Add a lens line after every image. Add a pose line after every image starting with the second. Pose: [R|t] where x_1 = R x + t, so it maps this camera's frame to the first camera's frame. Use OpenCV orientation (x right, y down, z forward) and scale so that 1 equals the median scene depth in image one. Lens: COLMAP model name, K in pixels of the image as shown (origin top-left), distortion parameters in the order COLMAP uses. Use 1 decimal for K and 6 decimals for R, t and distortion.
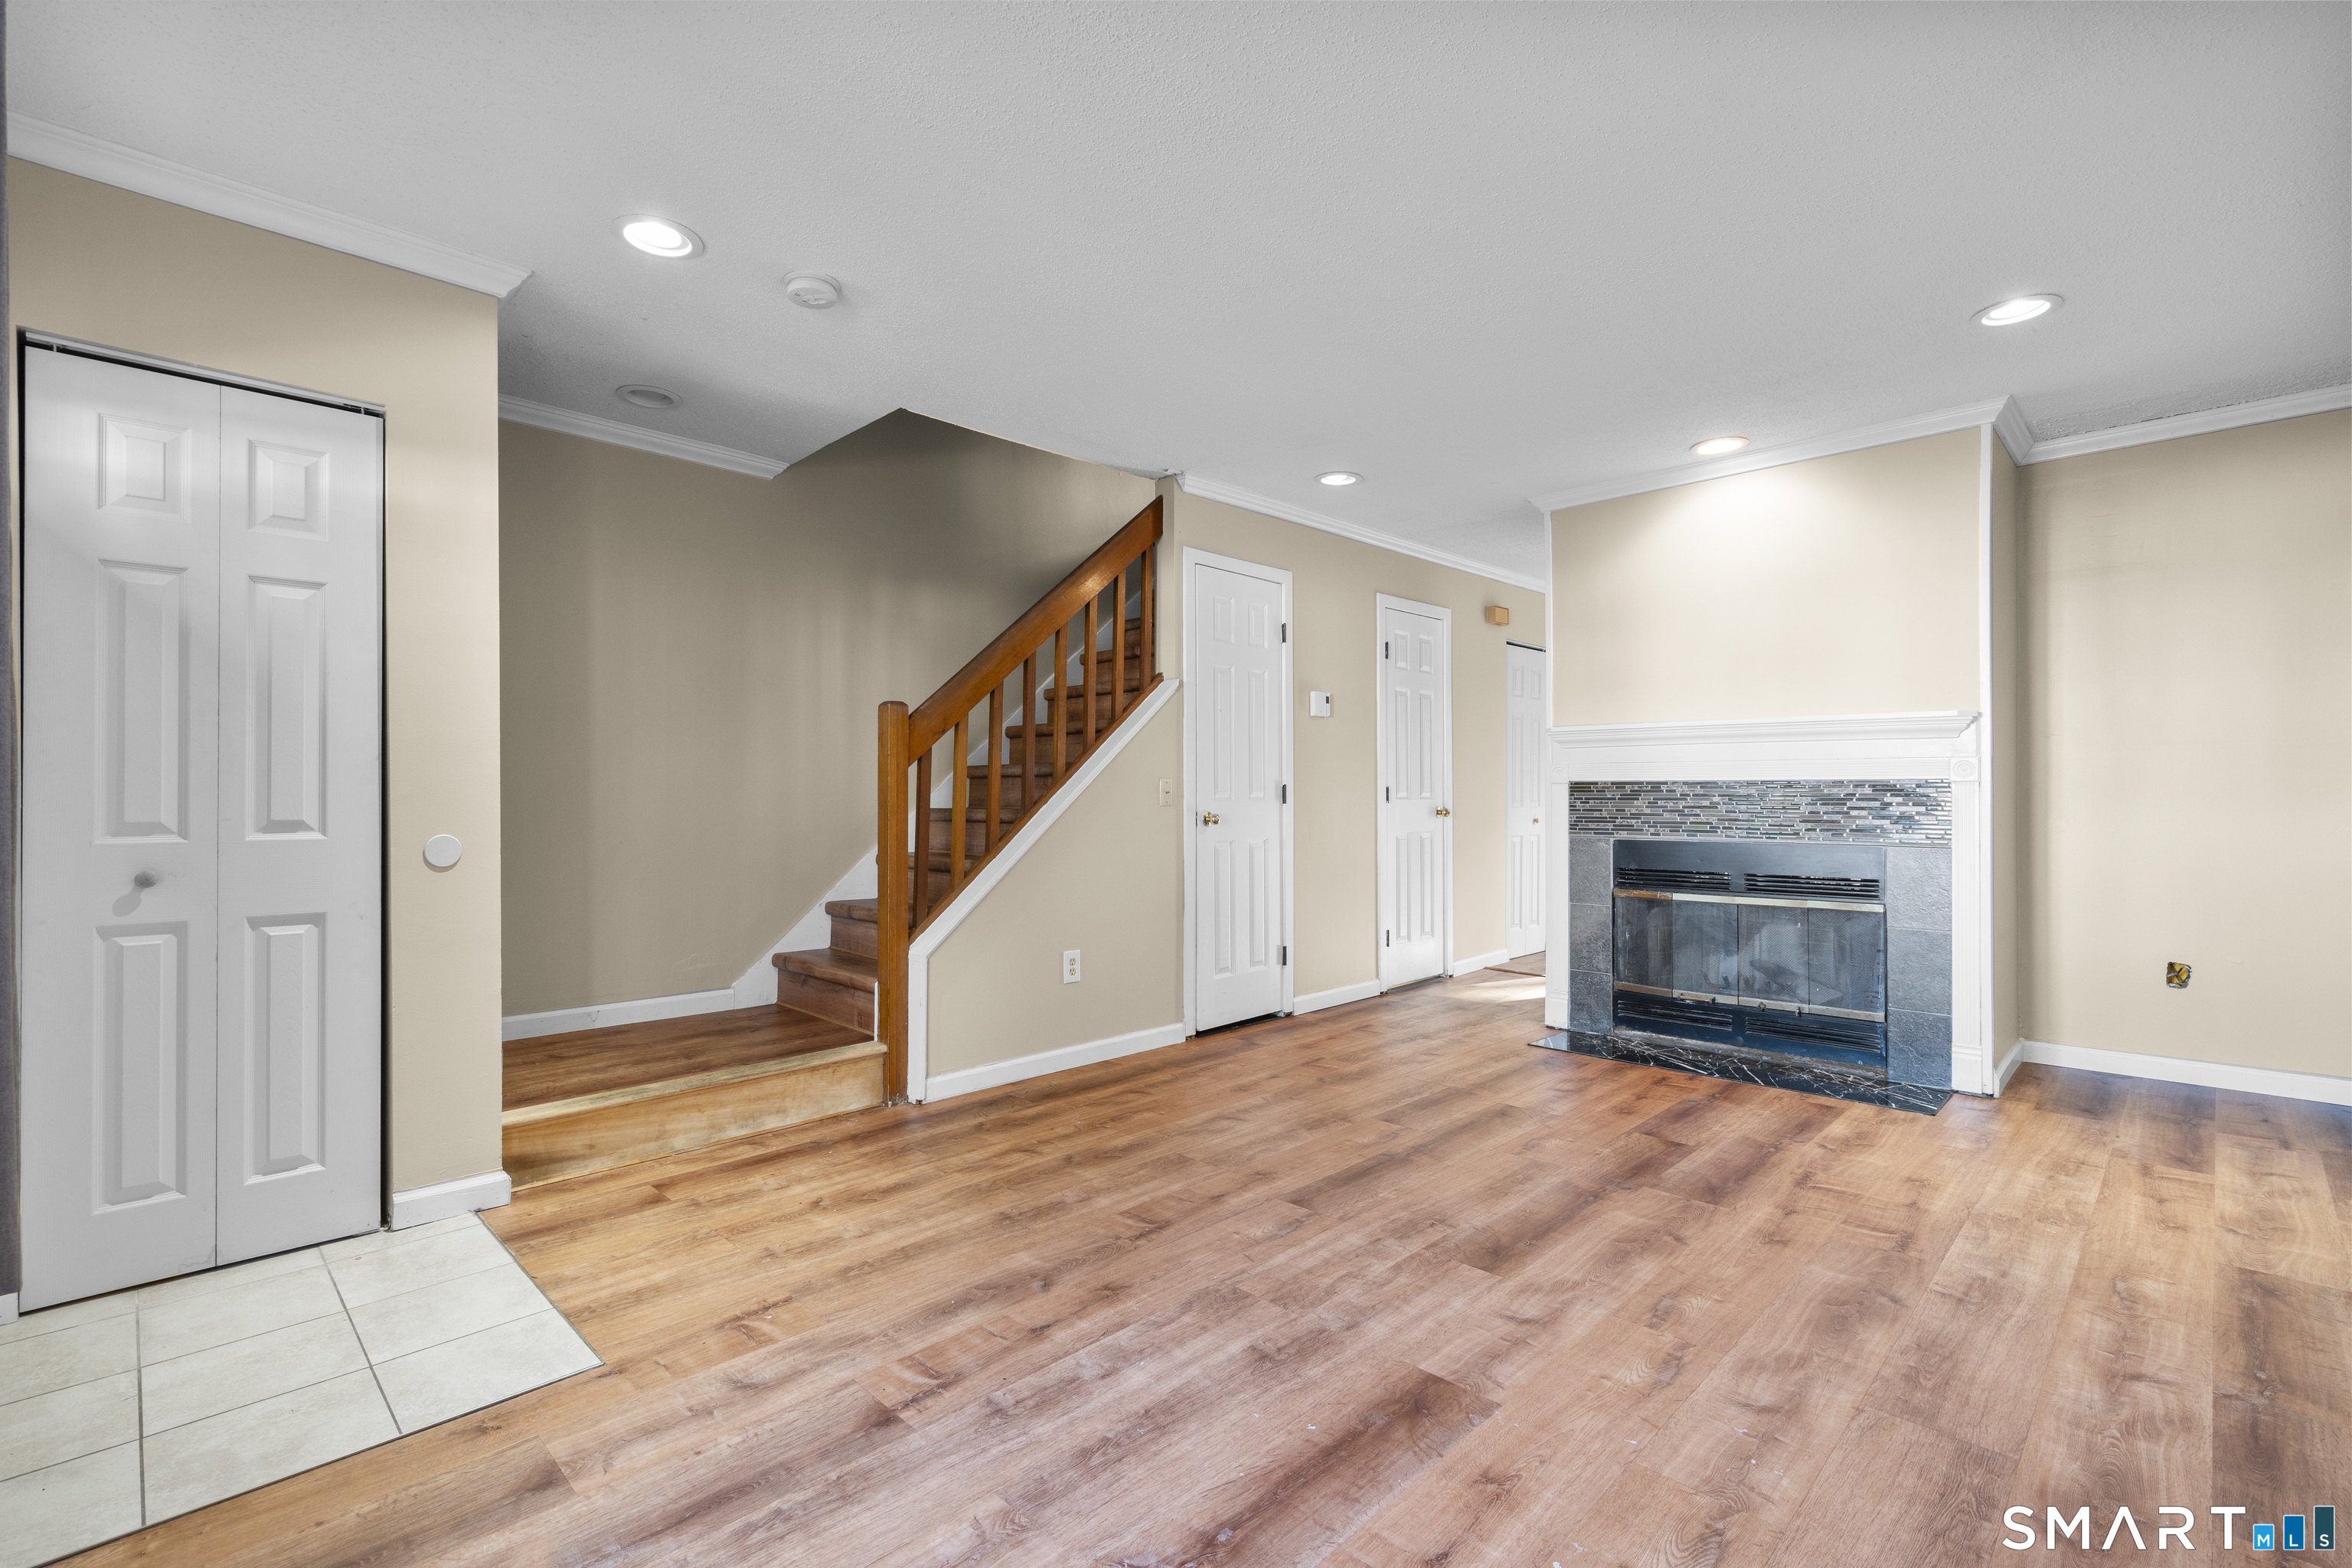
lens RADIAL K [[1054.2, 0, 1174.2], [0, 1054.2, 787.5], [0, 0, 1]] dist [-0.010031, 0.005084]
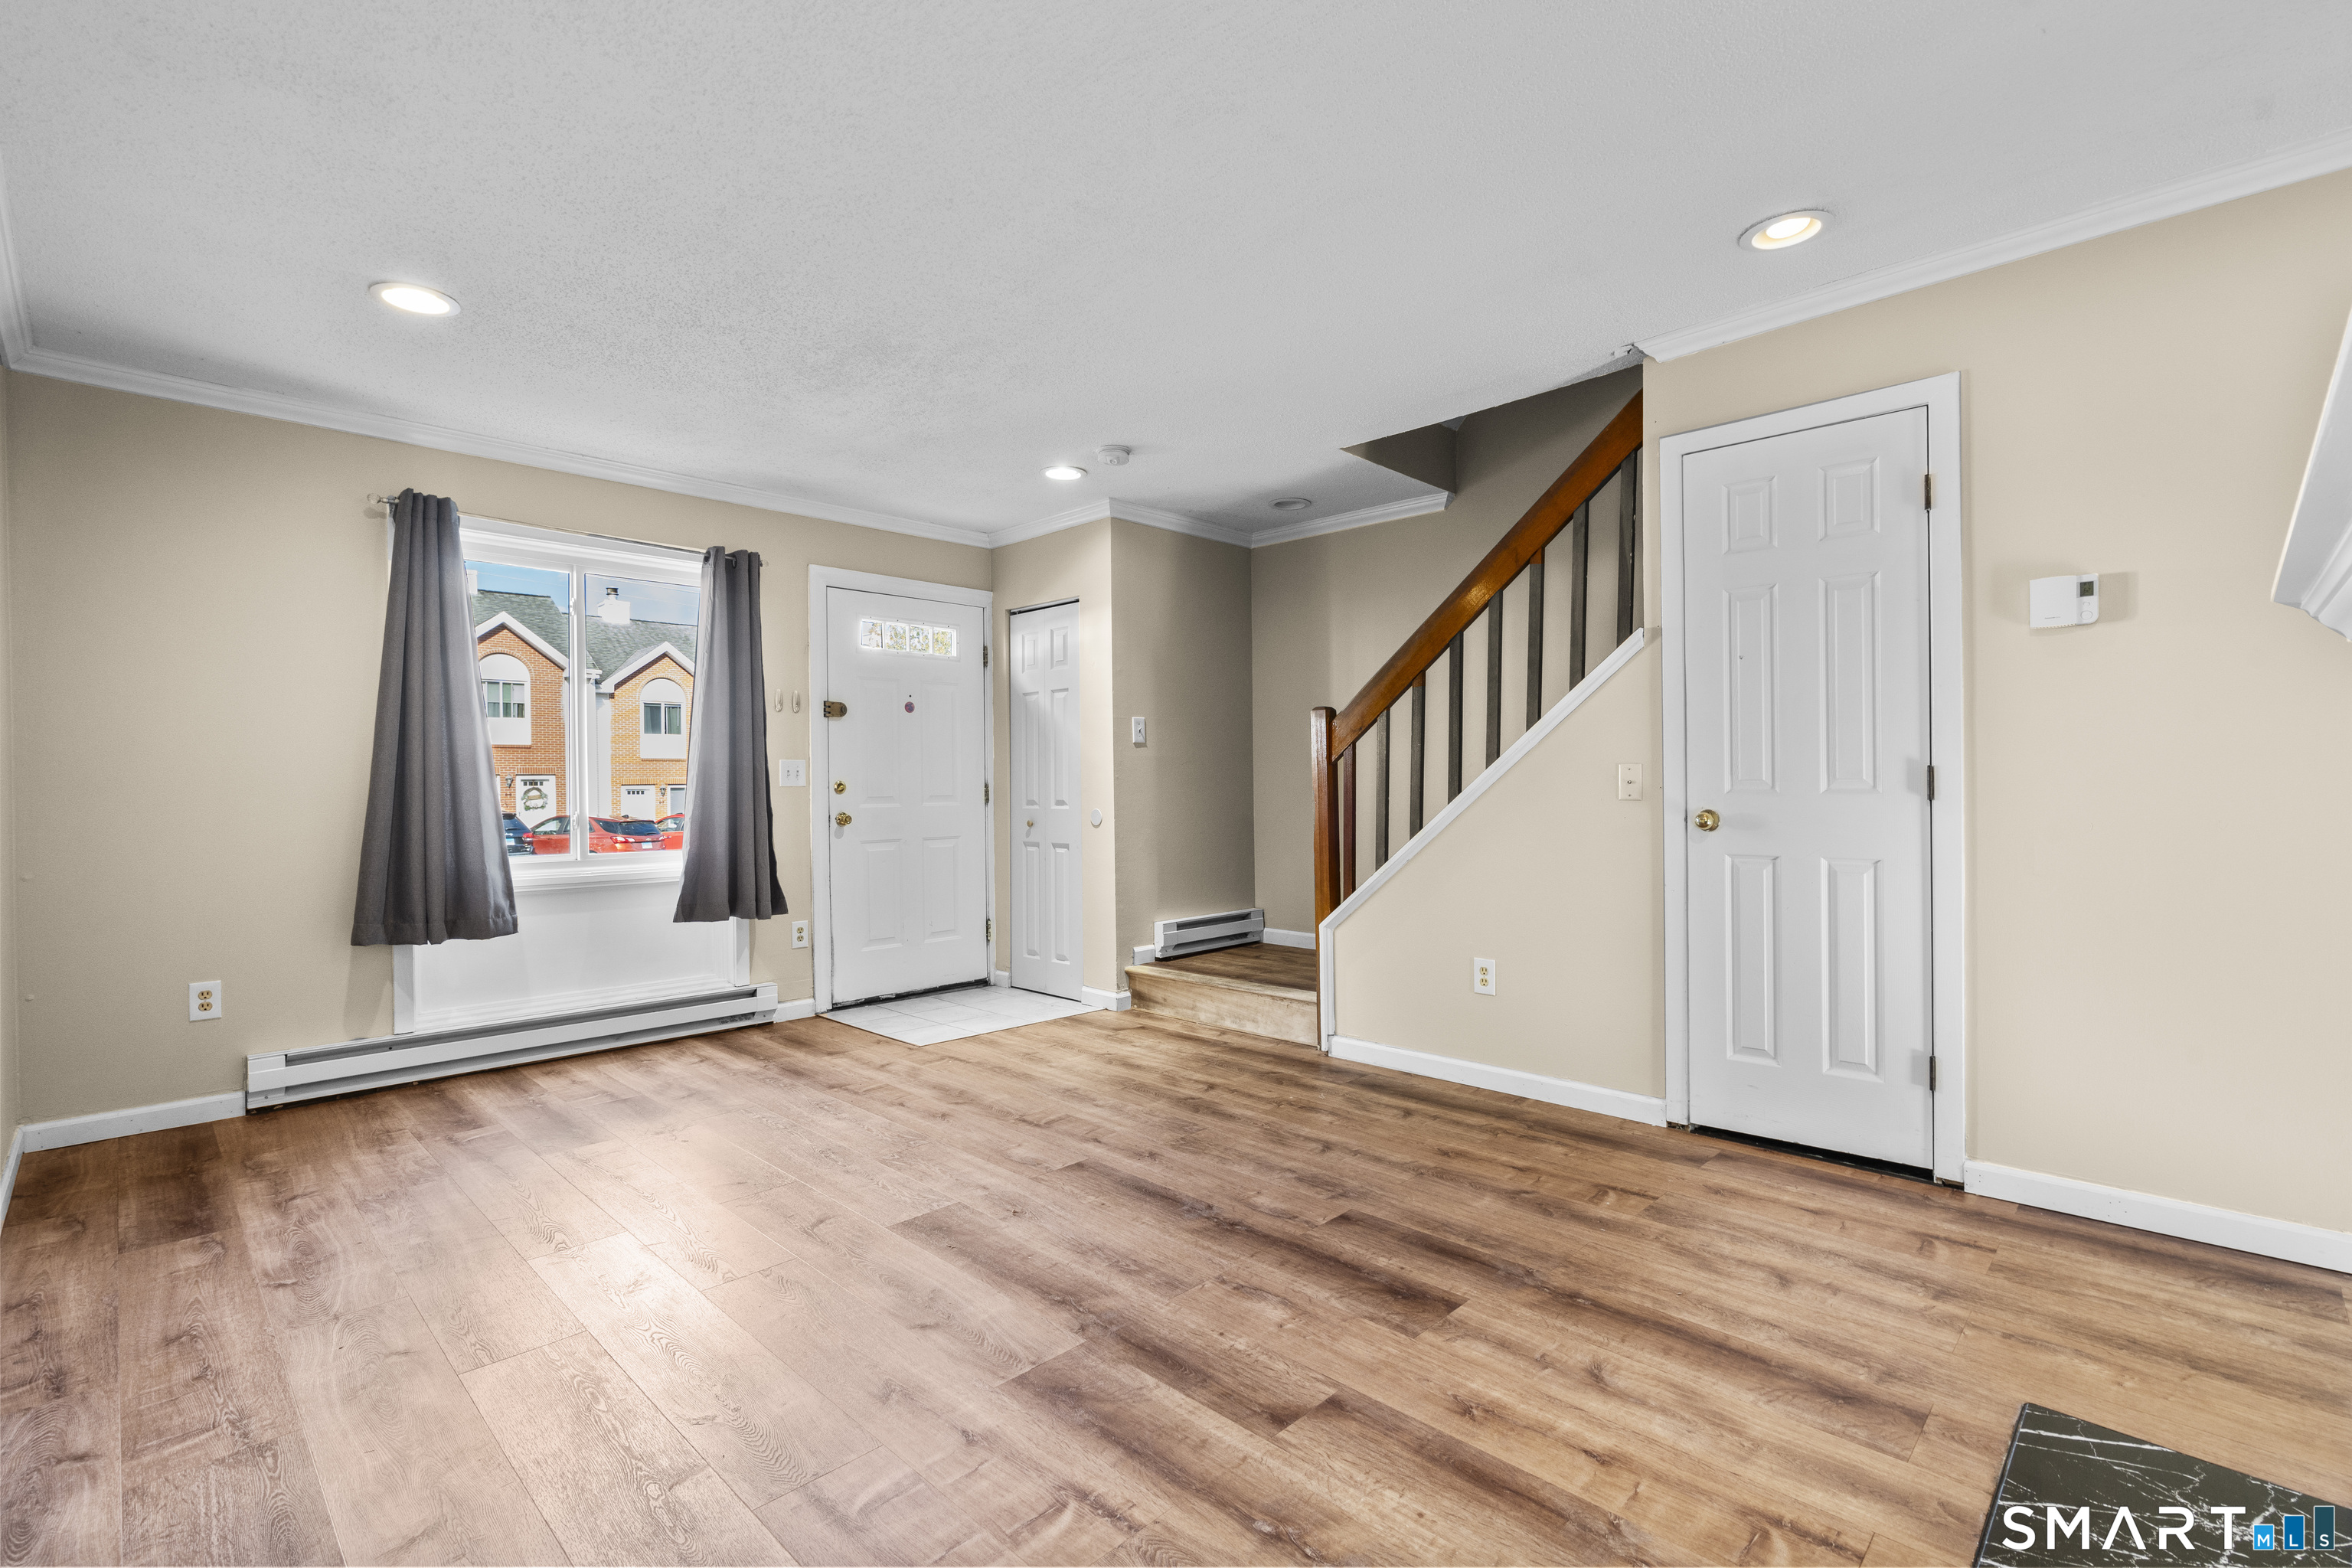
lens RADIAL K [[1054.2, 0, 1174.2], [0, 1054.2, 787.5], [0, 0, 1]] dist [-0.010031, 0.005084]
pose [[0.003745, 0.002897, -0.999989, 0.952371], [0.015437, 0.999876, 0.002955, 0.001837], [0.999874, -0.015448, 0.003700, 0.871301]]
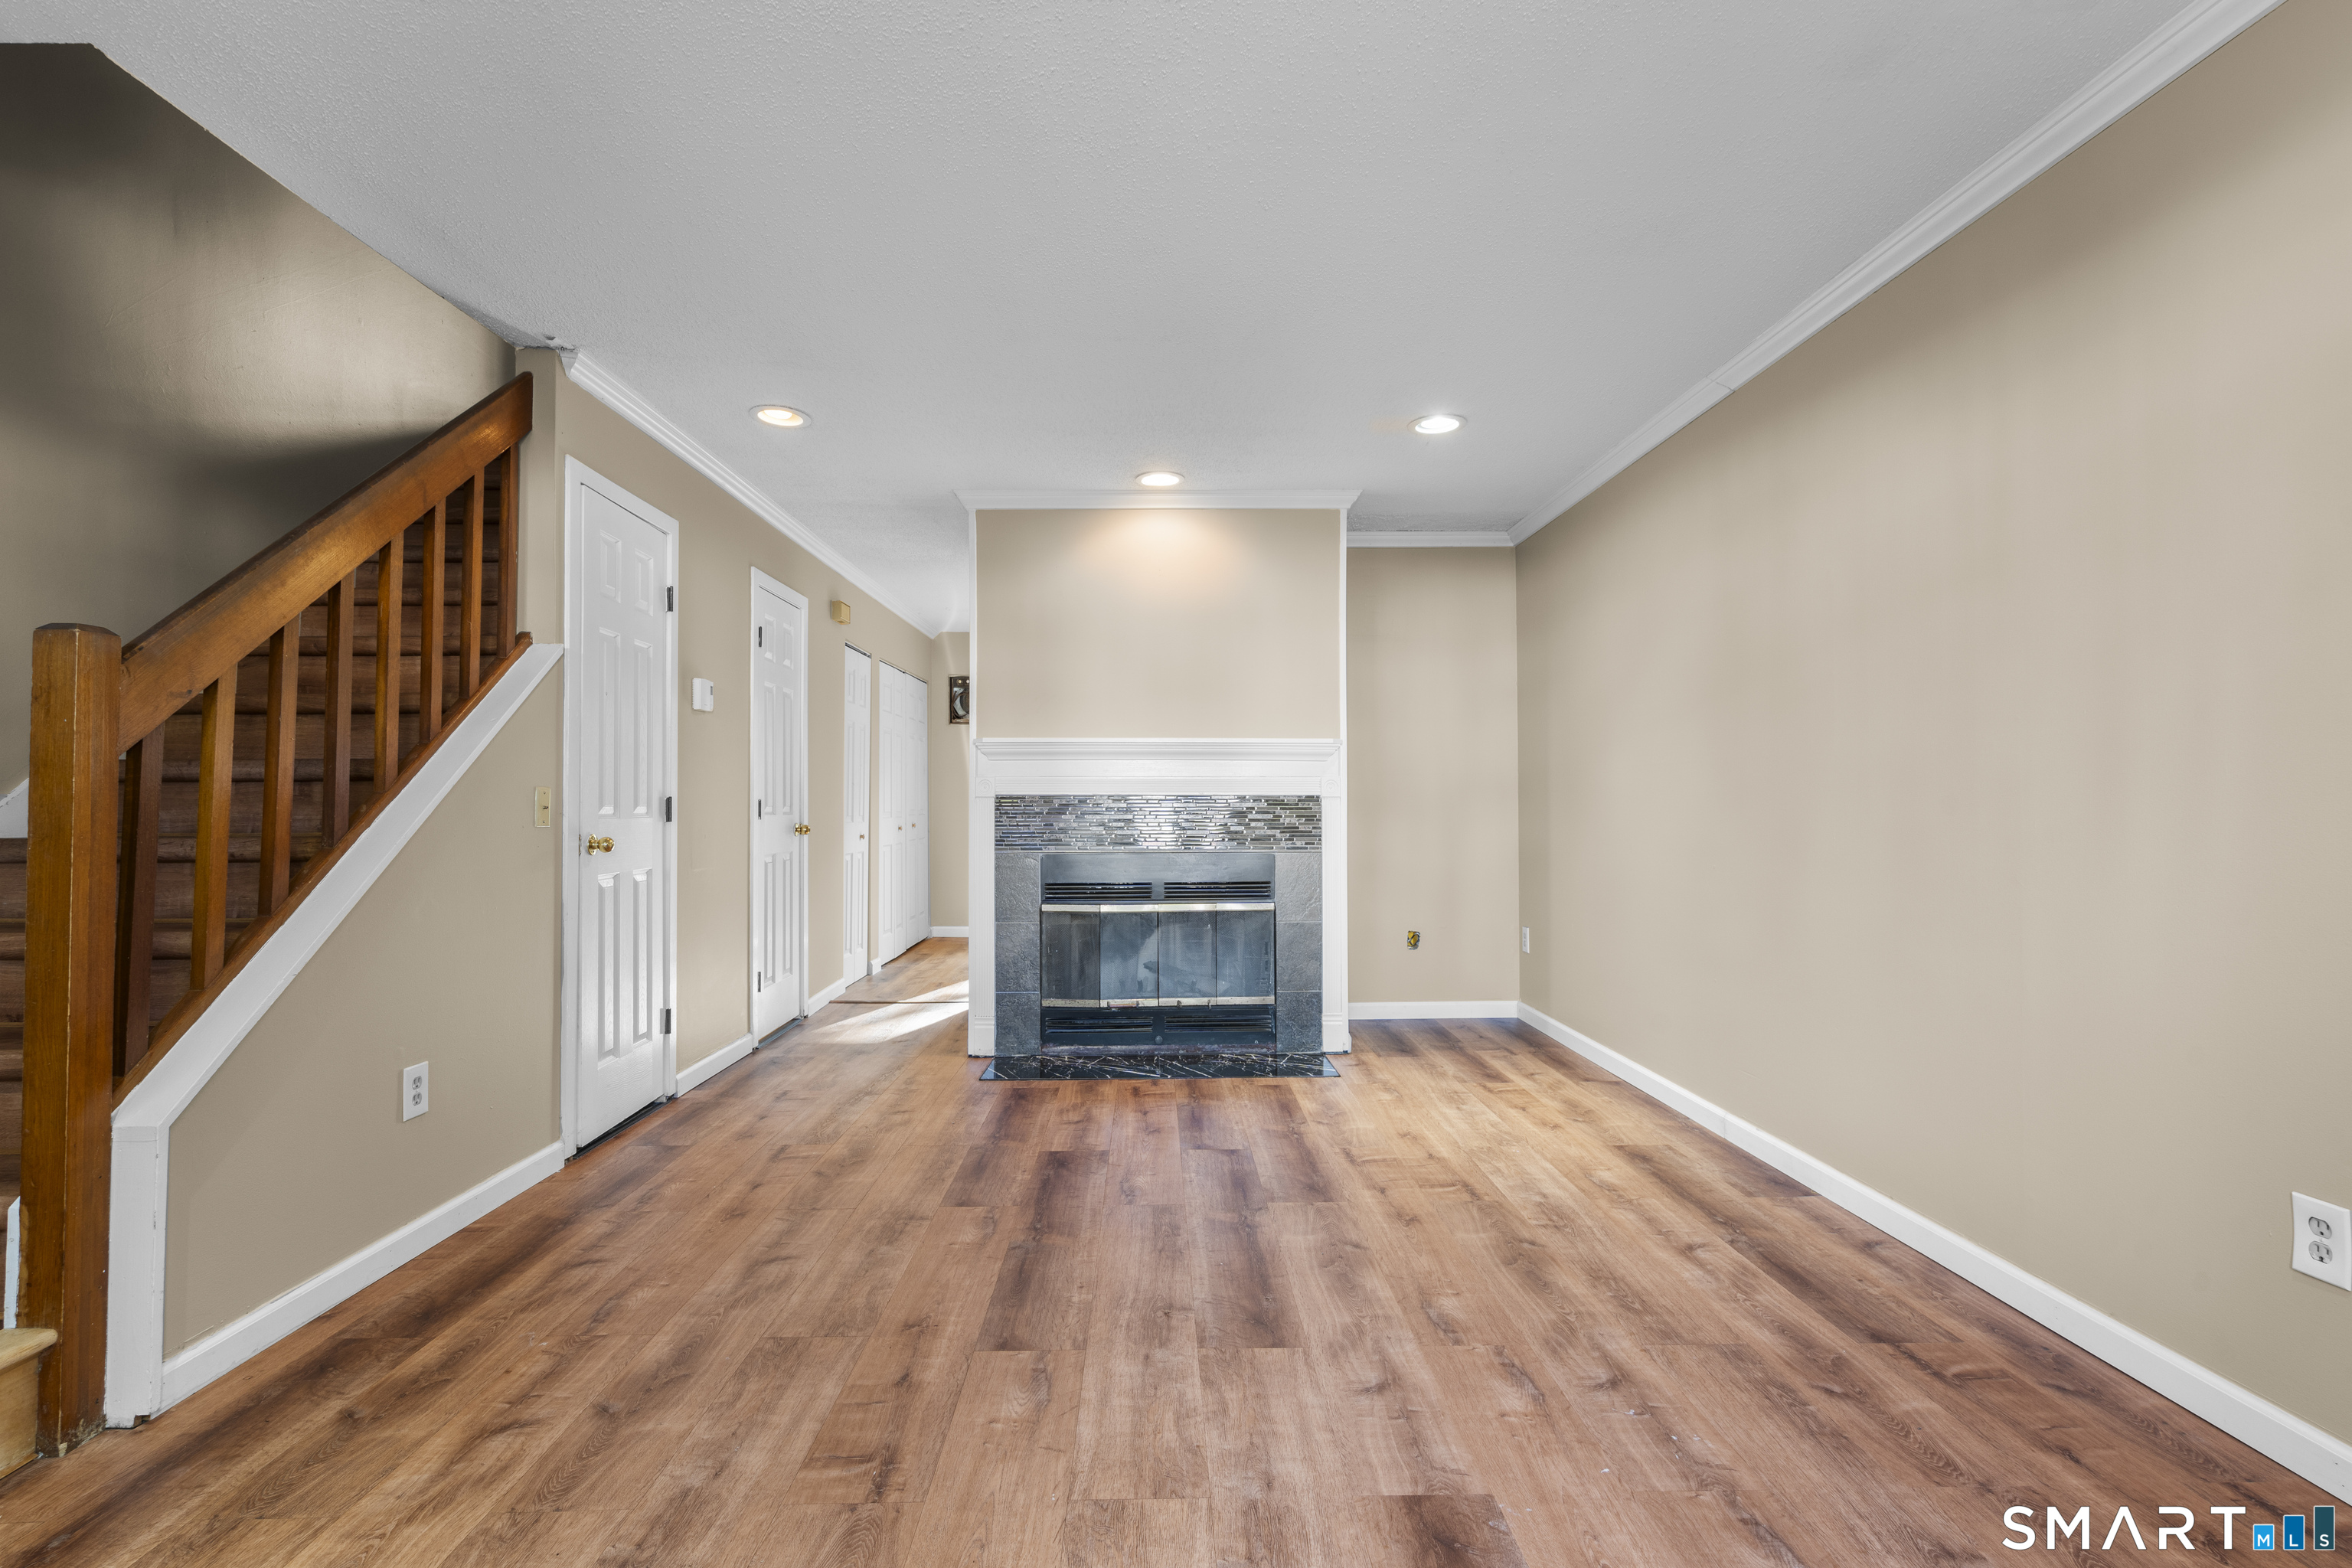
lens RADIAL K [[1054.2, 0, 1174.2], [0, 1054.2, 787.5], [0, 0, 1]] dist [-0.010031, 0.005084]
pose [[0.694194, 0.011878, 0.719690, -0.276438], [-0.002096, 0.999893, -0.014481, 0.001009], [-0.719785, 0.008544, 0.694144, 0.301979]]
